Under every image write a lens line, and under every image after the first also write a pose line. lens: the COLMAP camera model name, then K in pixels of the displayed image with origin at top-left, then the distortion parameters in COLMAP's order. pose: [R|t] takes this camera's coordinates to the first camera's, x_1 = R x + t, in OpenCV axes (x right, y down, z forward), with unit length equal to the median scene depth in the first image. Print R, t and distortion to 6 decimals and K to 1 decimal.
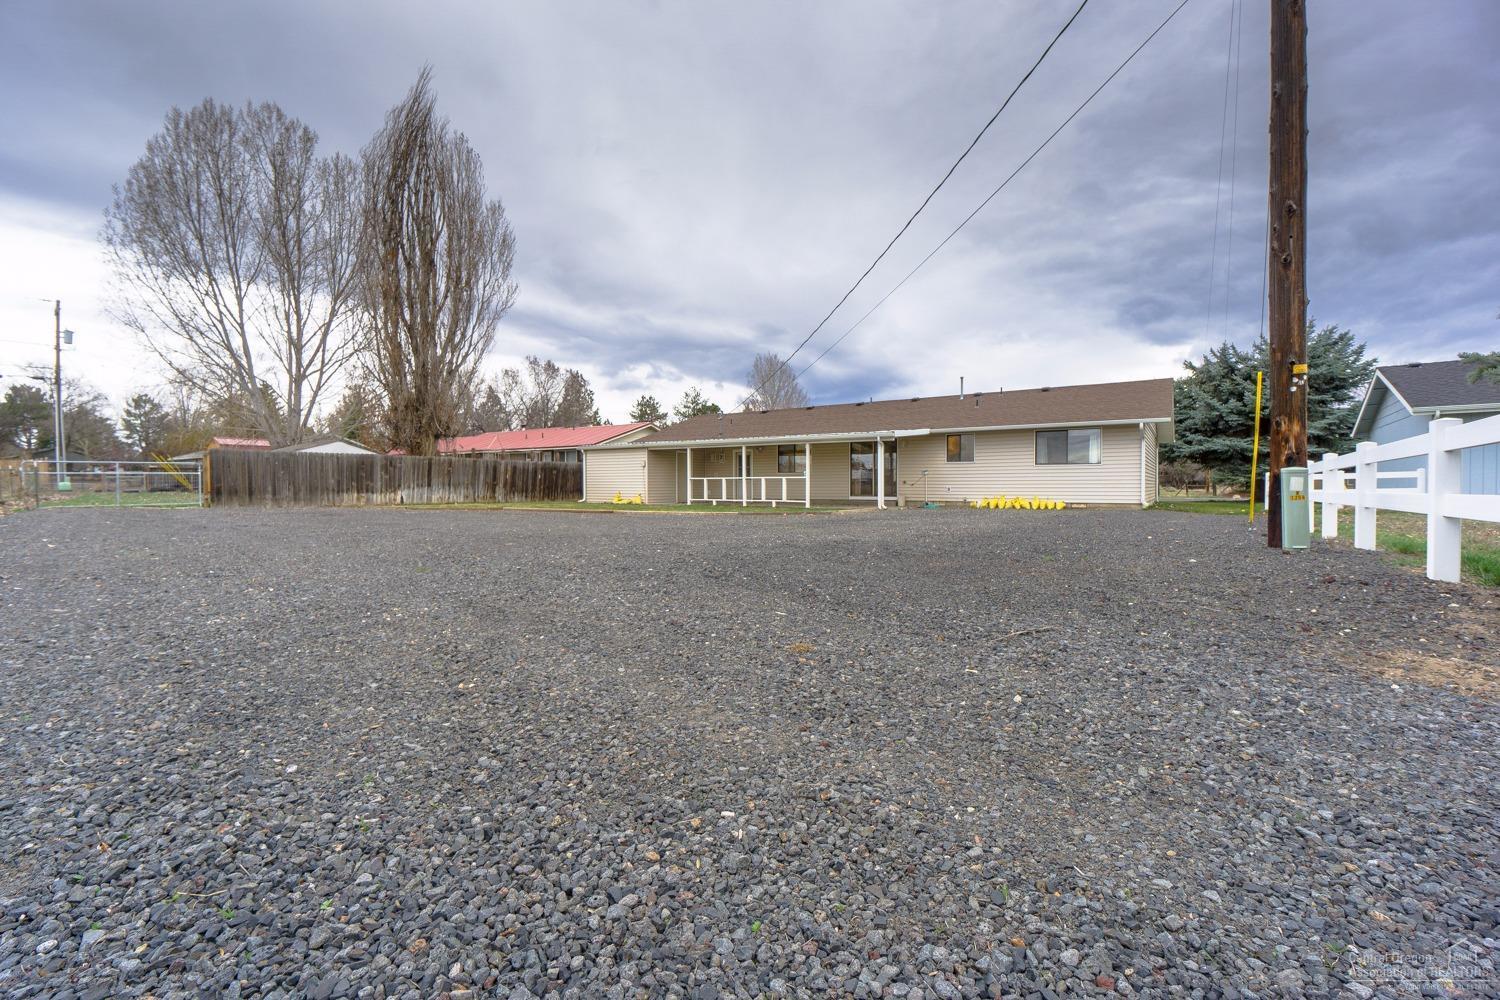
lens RADIAL K [[646.1, 0, 737.0], [0, 646.1, 501.4], [0, 0, 1]] dist [0.000986, 0.000602]
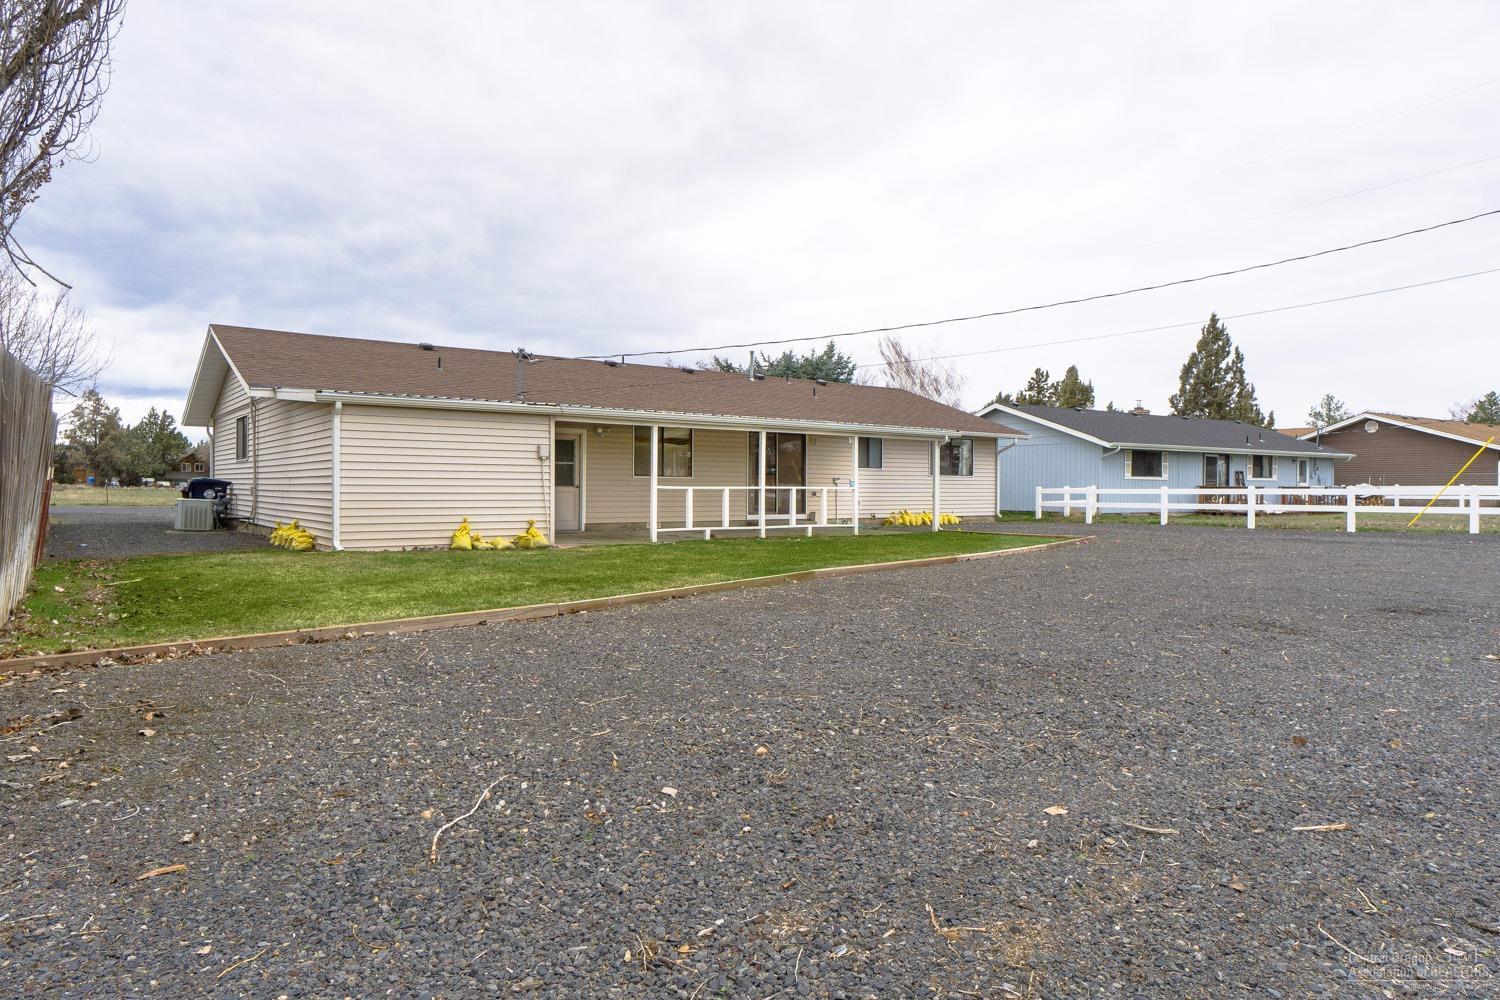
lens RADIAL K [[933.5, 0, 749.9], [0, 933.5, 496.8], [0, 0, 1]] dist [-0.018191, -0.000049]
pose [[0.349135, -0.007840, 0.937039, -0.705259], [0.020459, 0.999790, 0.000742, -0.027693], [-0.936849, 0.018912, 0.349223, 0.678870]]
